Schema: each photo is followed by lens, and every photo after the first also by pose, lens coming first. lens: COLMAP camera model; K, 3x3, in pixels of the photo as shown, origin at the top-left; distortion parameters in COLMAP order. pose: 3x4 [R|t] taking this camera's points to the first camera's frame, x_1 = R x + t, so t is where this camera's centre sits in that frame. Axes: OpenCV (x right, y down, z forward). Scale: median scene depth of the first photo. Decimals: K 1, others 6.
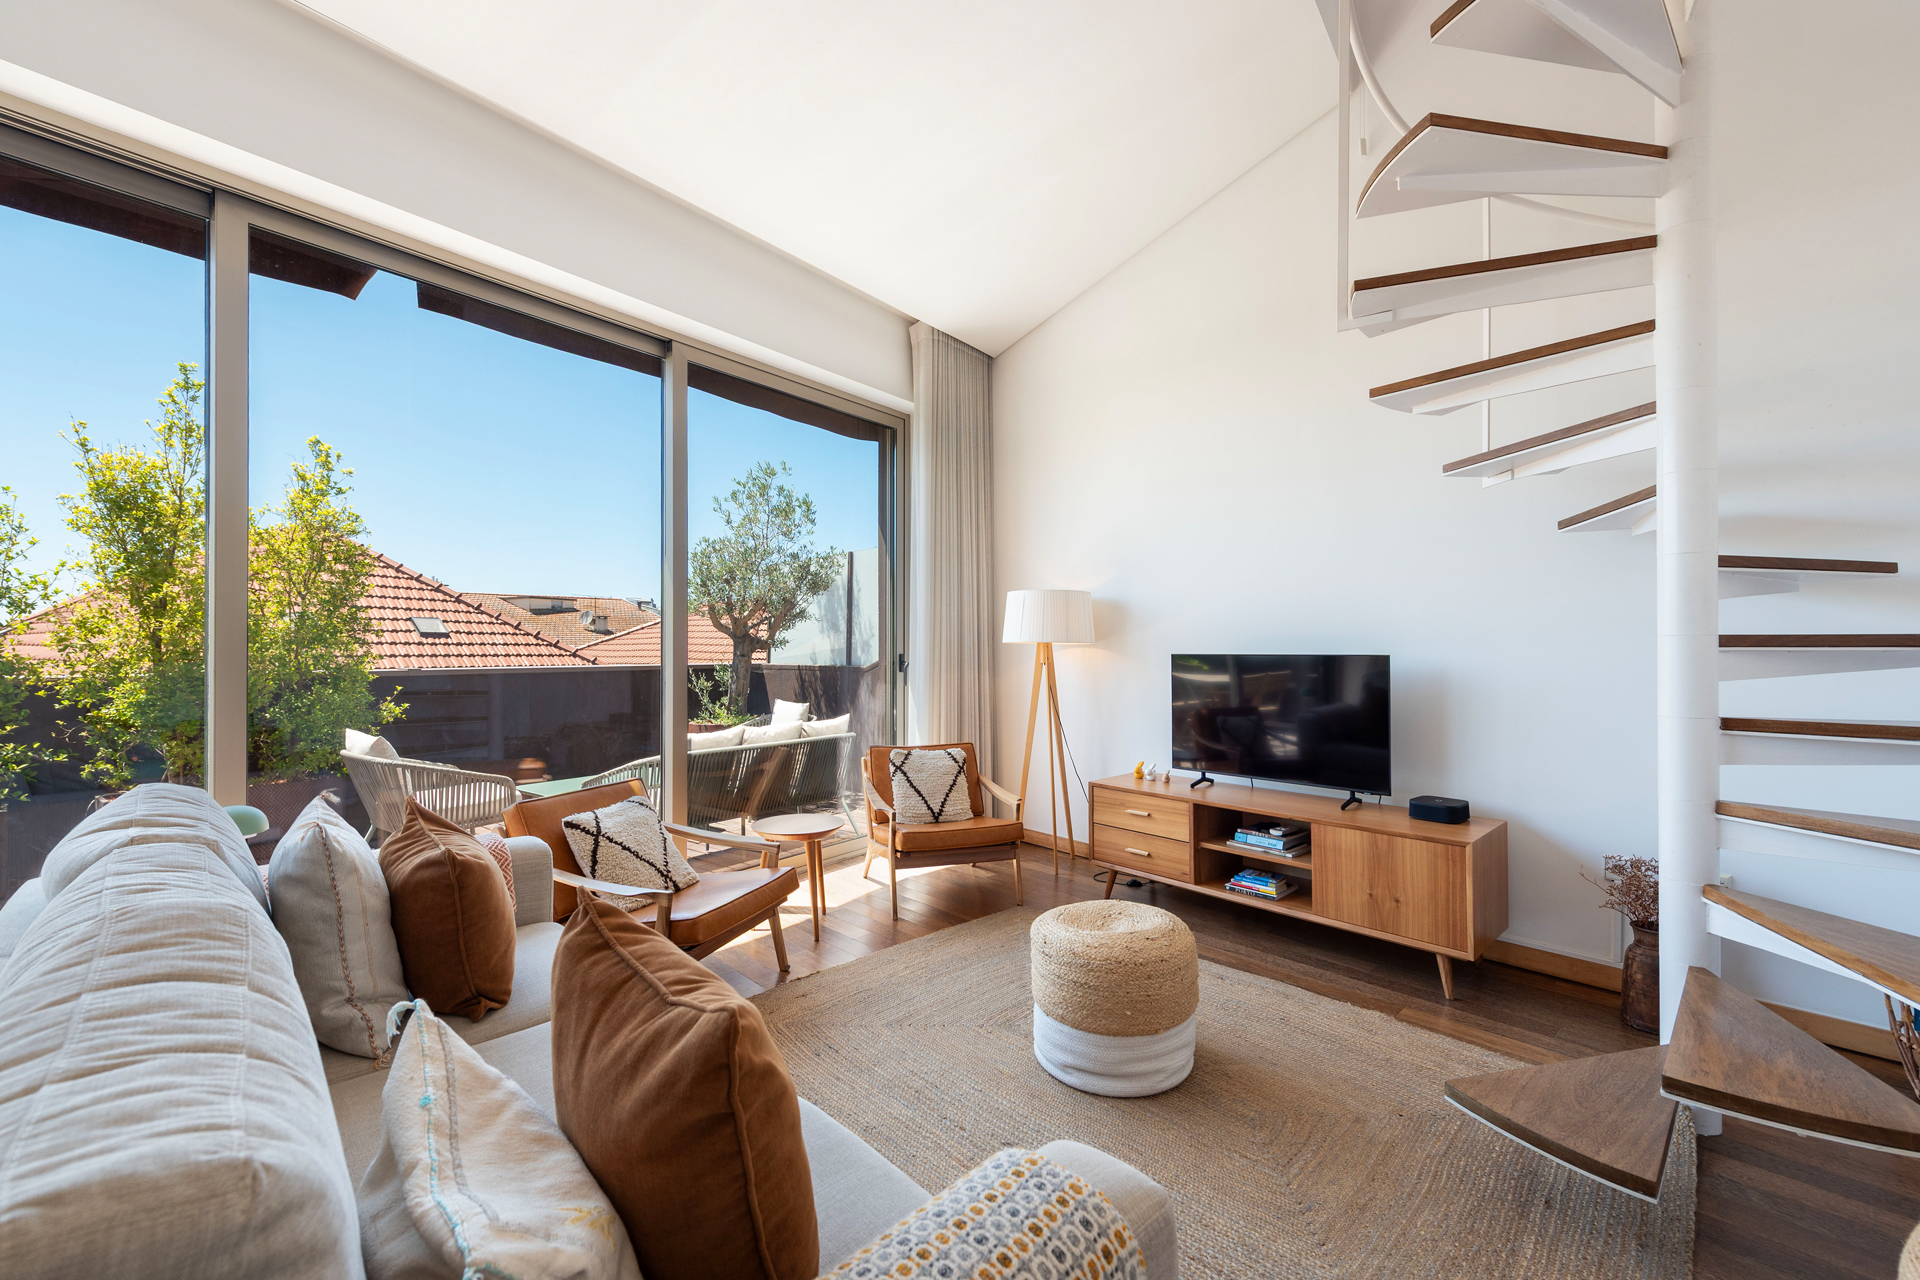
lens RADIAL K [[807.6, 0, 954.7], [0, 807.6, 628.5], [0, 0, 1]] dist [0.009537, 0.000000]
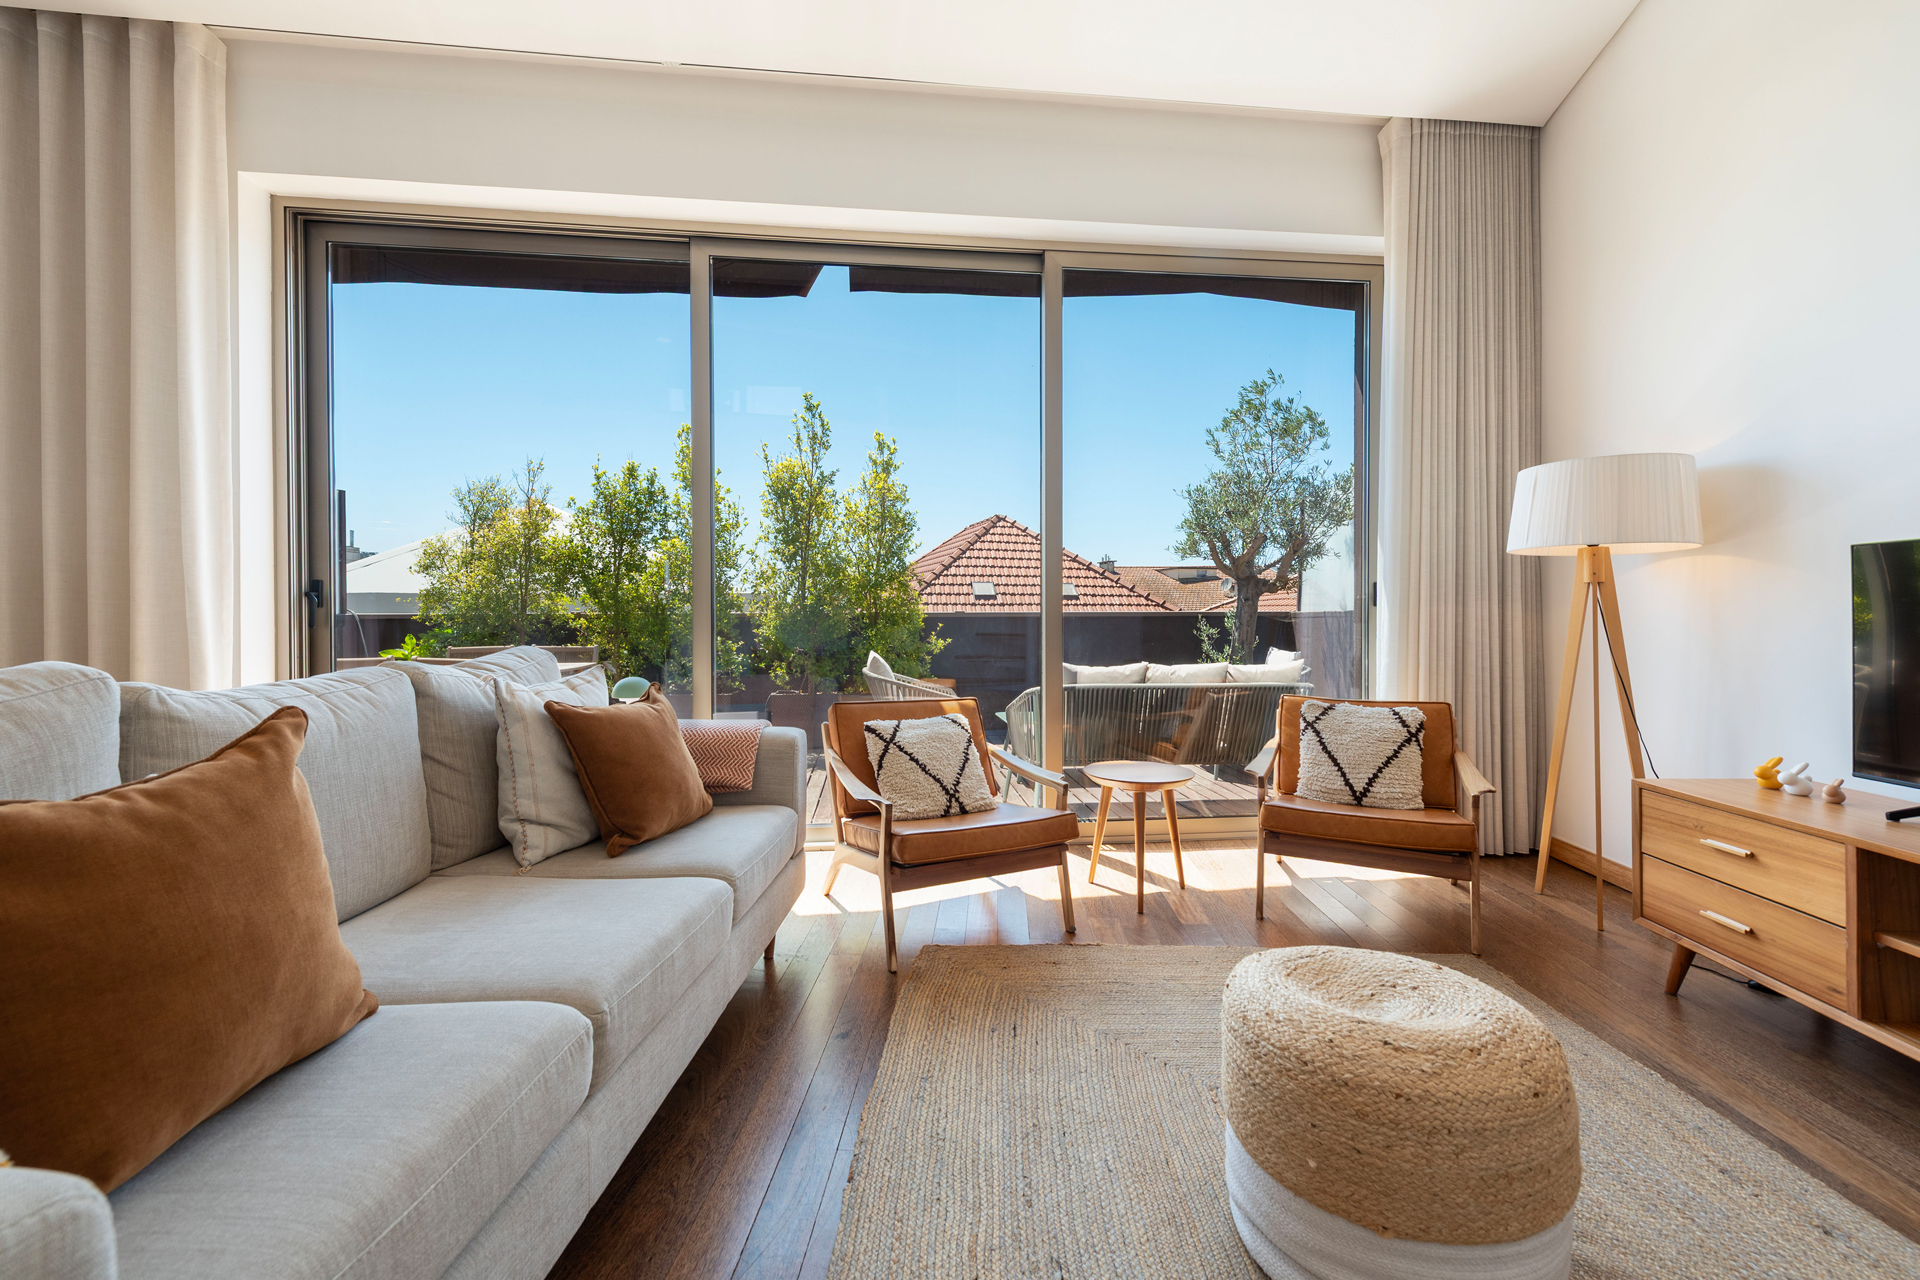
lens RADIAL K [[784.6, 0, 922.0], [0, 784.6, 609.4], [0, 0, 1]] dist [0.006883, -0.000109]
pose [[0.689840, -0.003050, -0.723955, 0.193971], [0.014795, 0.999842, 0.009886, 0.049086], [0.723810, -0.017531, 0.689776, 0.219559]]
